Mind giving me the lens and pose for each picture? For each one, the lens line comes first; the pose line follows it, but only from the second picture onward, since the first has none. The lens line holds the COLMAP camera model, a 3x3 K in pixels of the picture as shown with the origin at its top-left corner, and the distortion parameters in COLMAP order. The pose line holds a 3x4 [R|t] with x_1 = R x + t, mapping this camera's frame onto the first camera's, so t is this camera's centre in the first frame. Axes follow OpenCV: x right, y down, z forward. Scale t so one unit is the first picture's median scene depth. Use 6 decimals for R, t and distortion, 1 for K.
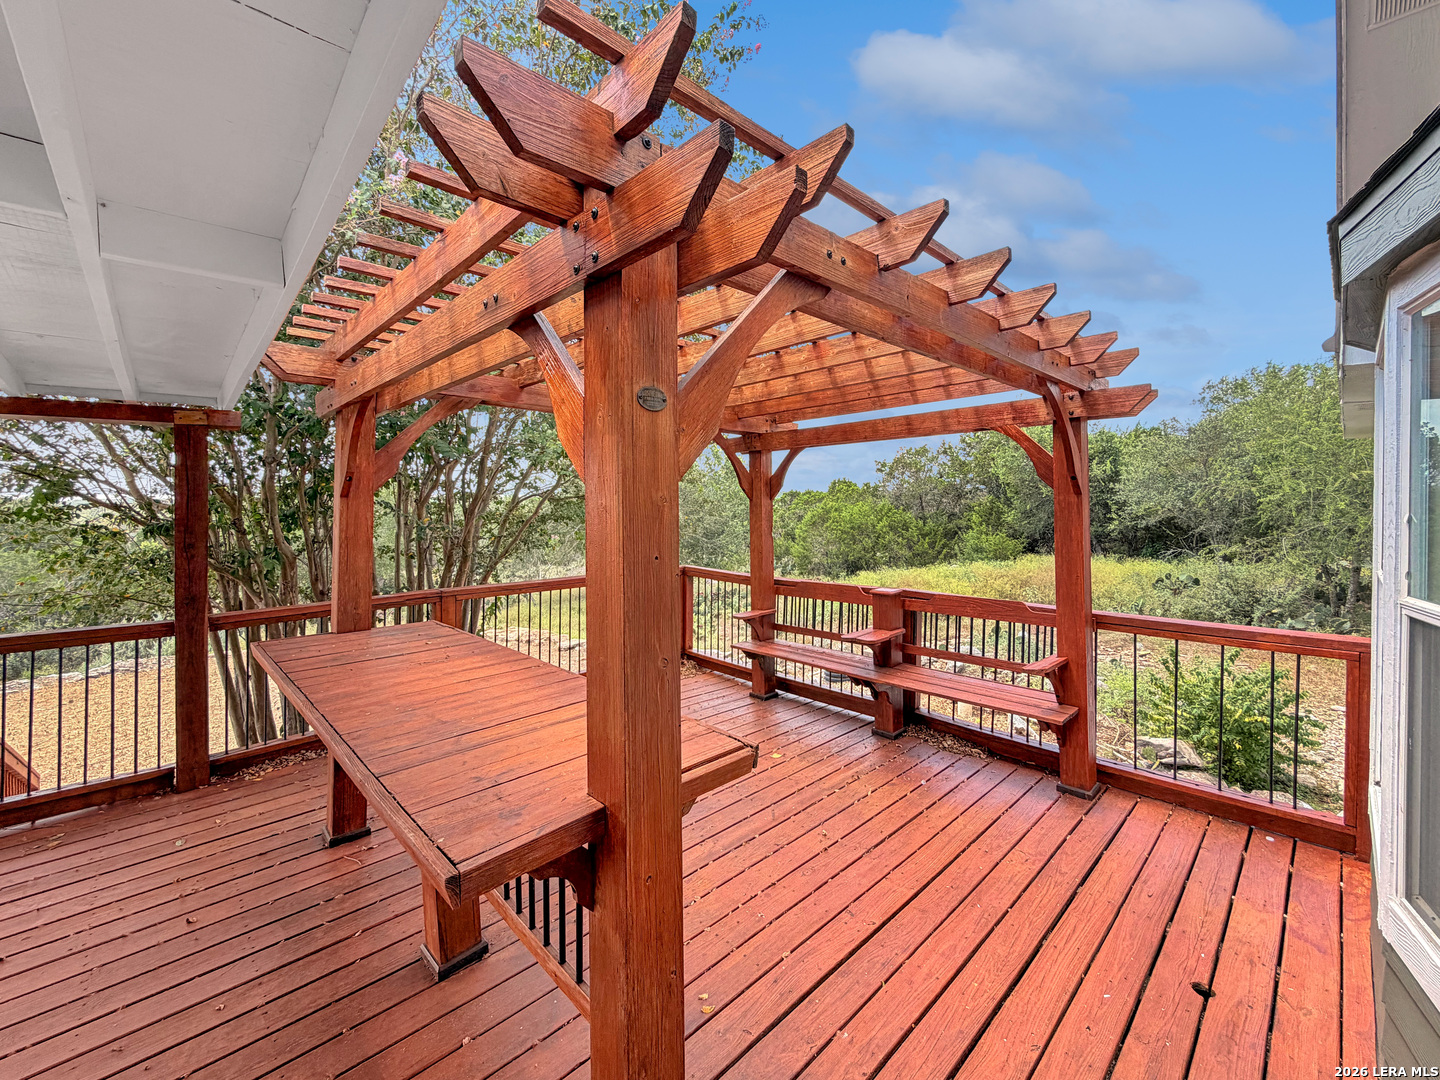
lens RADIAL K [[587.9, 0, 729.7], [0, 587.9, 505.8], [0, 0, 1]] dist [0.000113, -0.000270]
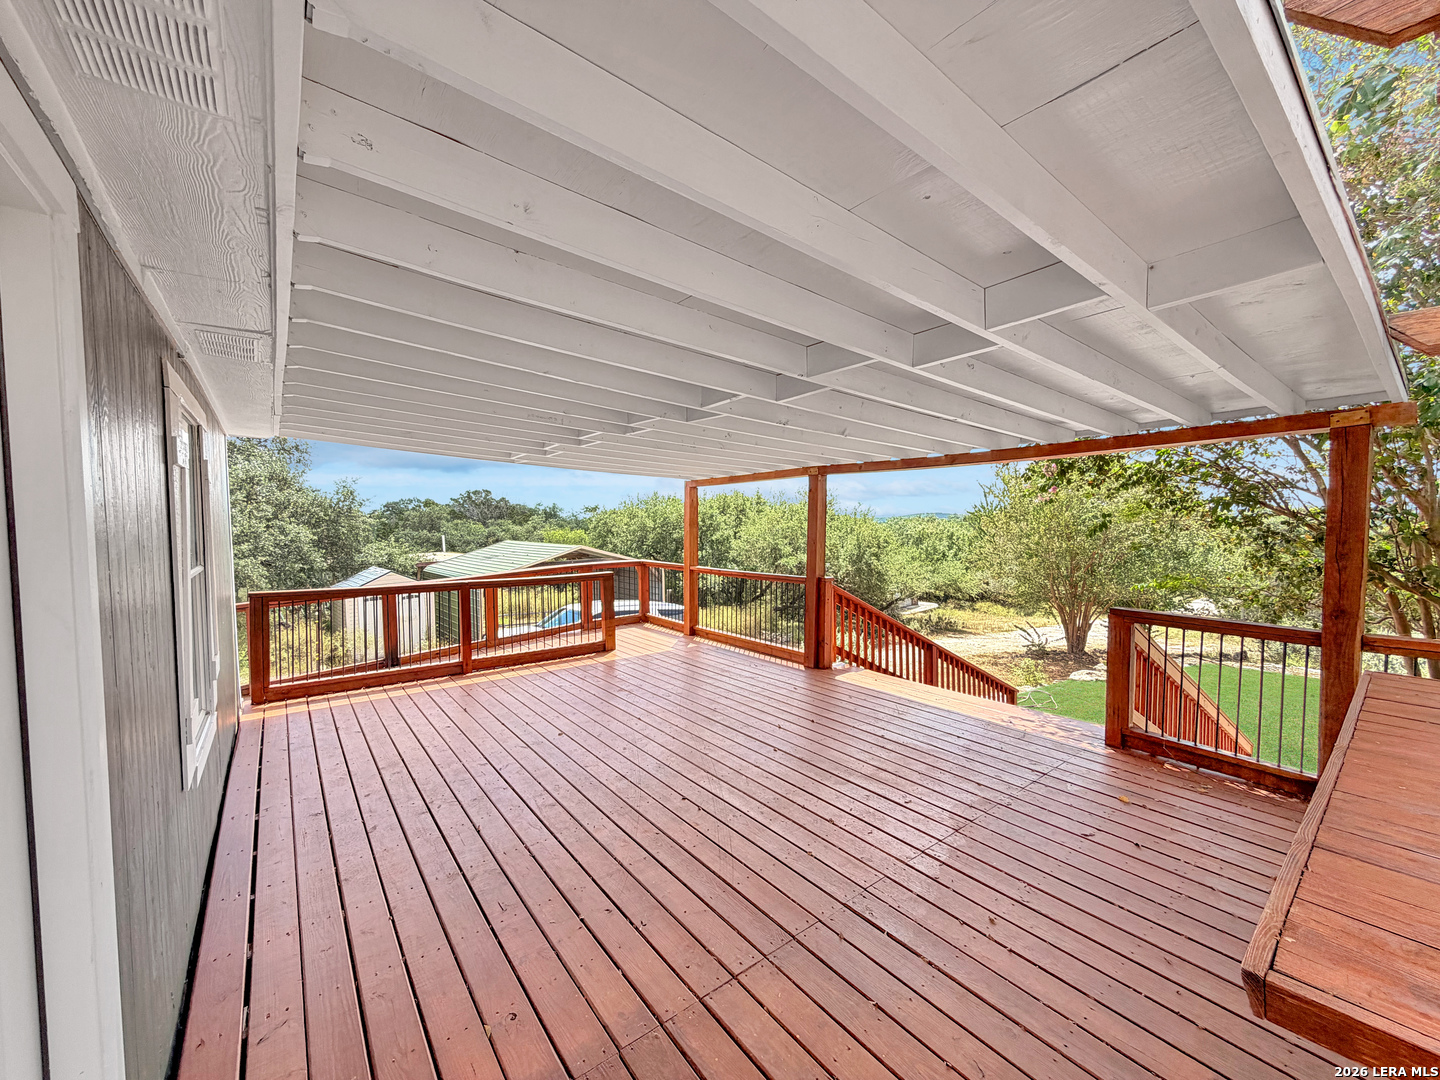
lens RADIAL K [[587.9, 0, 721.8], [0, 587.9, 543.7], [0, 0, 1]] dist [0.000113, -0.000270]
pose [[-0.119571, 0.048799, -0.991626, 0.134412], [0.002731, 0.998804, 0.048823, -0.000986], [0.992822, 0.003130, -0.119561, 0.126643]]
